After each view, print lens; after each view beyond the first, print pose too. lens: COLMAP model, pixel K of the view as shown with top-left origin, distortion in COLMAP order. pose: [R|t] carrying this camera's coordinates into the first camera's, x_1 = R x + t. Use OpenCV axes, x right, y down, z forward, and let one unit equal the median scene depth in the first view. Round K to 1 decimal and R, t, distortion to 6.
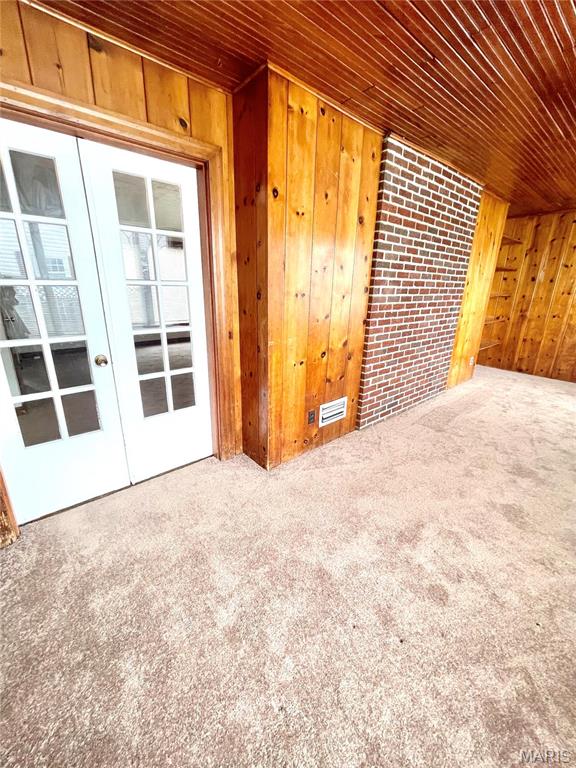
lens RADIAL K [[310.0, 0, 286.0], [0, 310.0, 382.2], [0, 0, 1]] dist [-0.003871, 0.000692]
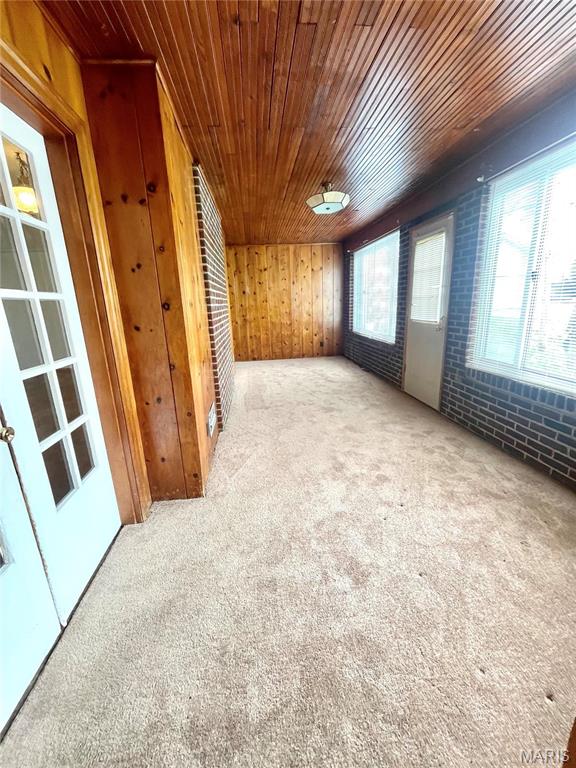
lens RADIAL K [[310.0, 0, 284.5], [0, 310.0, 383.0], [0, 0, 1]] dist [-0.003871, 0.000692]
pose [[0.563580, -0.250969, 0.787015, -0.582557], [0.300286, 0.949796, 0.087844, -0.041222], [-0.769549, 0.186822, 0.610648, 0.210175]]
